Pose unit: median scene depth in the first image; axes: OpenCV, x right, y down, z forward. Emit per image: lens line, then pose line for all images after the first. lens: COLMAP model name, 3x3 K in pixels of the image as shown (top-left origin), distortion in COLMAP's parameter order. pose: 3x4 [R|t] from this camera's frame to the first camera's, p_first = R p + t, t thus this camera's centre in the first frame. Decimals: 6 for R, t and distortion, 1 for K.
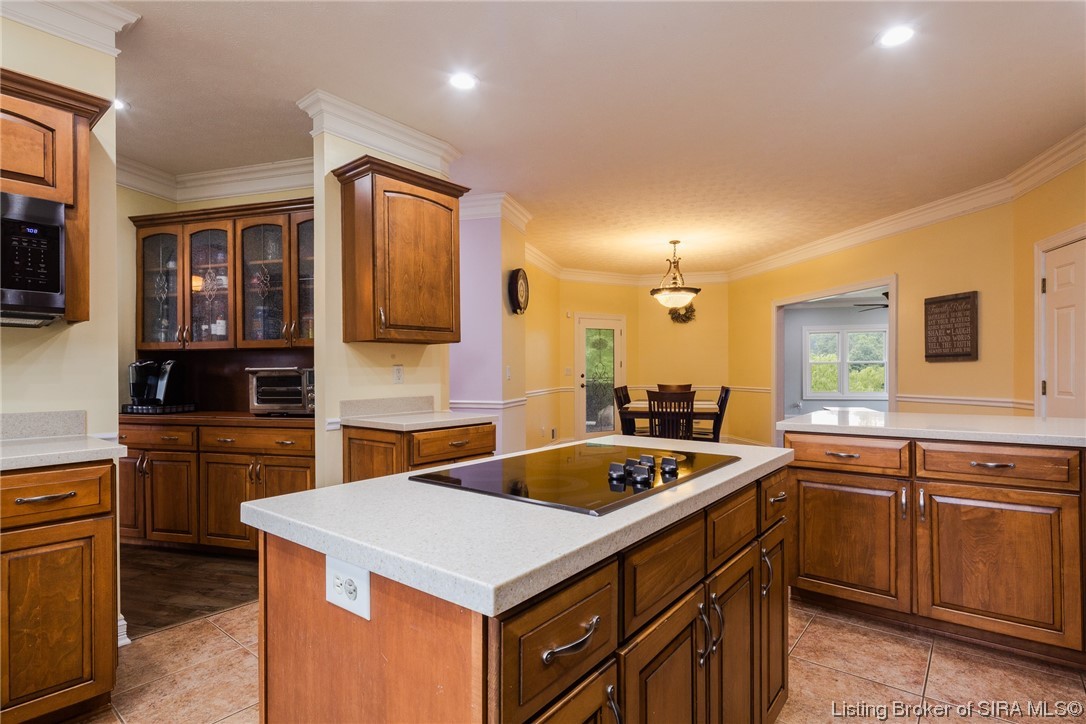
lens RADIAL K [[532.1, 0, 553.6], [0, 532.1, 369.9], [0, 0, 1]] dist [0.009406, -0.007157]
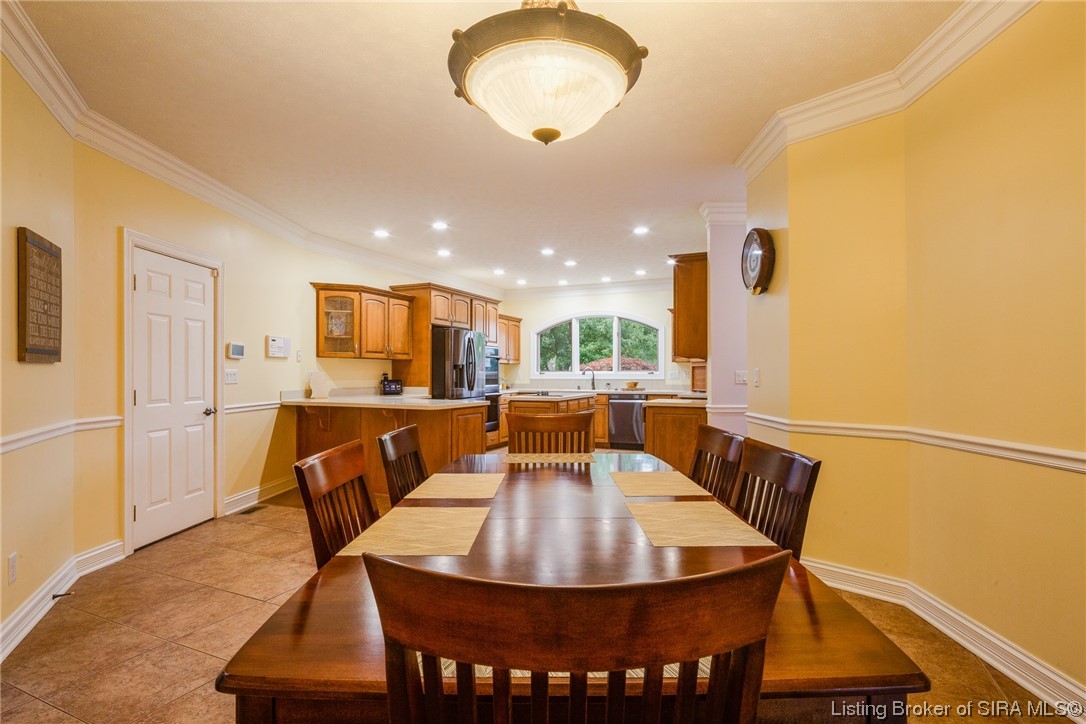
lens RADIAL K [[532.1, 0, 577.1], [0, 532.1, 374.8], [0, 0, 1]] dist [0.009406, -0.007157]
pose [[-0.953124, 0.005440, -0.302531, 0.380949], [0.005979, 0.999982, -0.000858, 0.000557], [0.302520, -0.002627, -0.953139, 1.623850]]
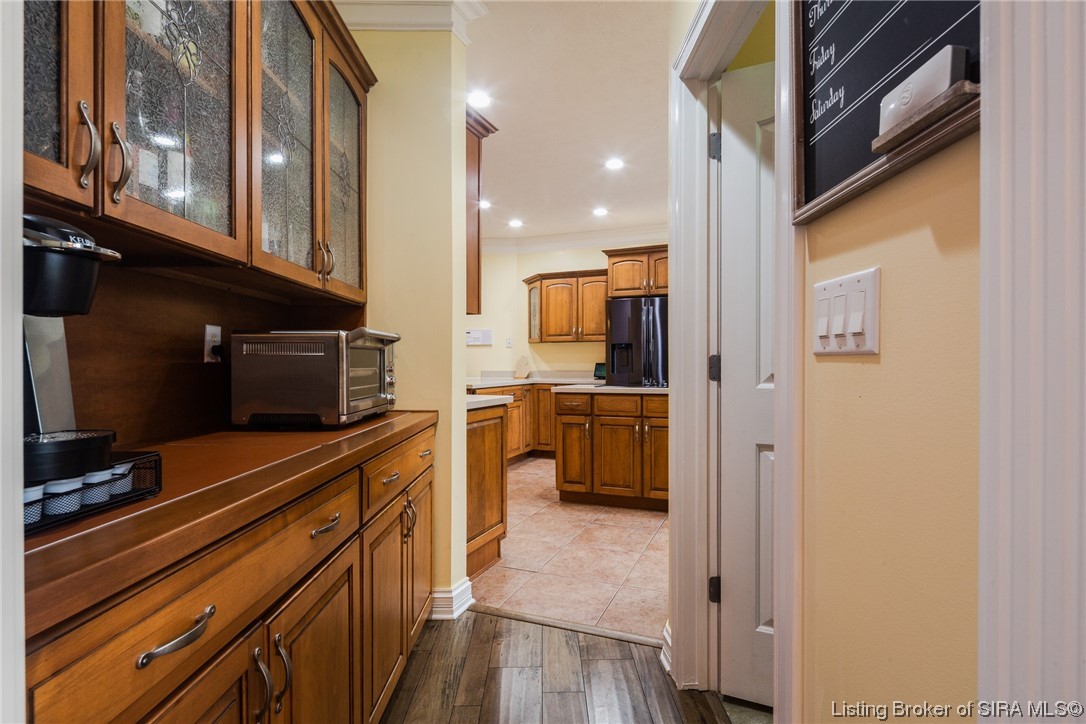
lens RADIAL K [[532.1, 0, 551.8], [0, 532.1, 369.0], [0, 0, 1]] dist [0.009406, -0.007157]
pose [[-0.295899, 0.000172, 0.955219, -0.747650], [-0.001238, 0.999999, -0.000564, 0.024190], [-0.955218, -0.001350, -0.295899, 0.679687]]
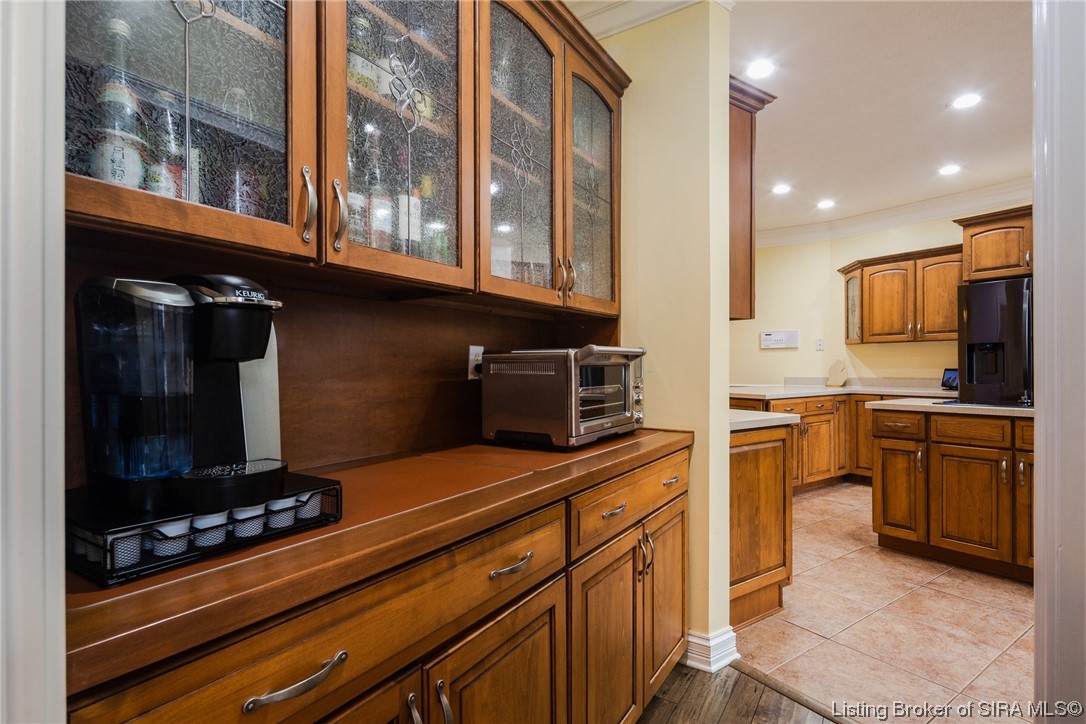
lens RADIAL K [[532.1, 0, 547.0], [0, 532.1, 369.1], [0, 0, 1]] dist [0.009406, -0.007157]
pose [[0.276807, 0.001682, 0.960924, -0.702500], [-0.002208, 0.999997, -0.001115, 0.012667], [-0.960923, -0.001813, 0.276810, 0.631531]]
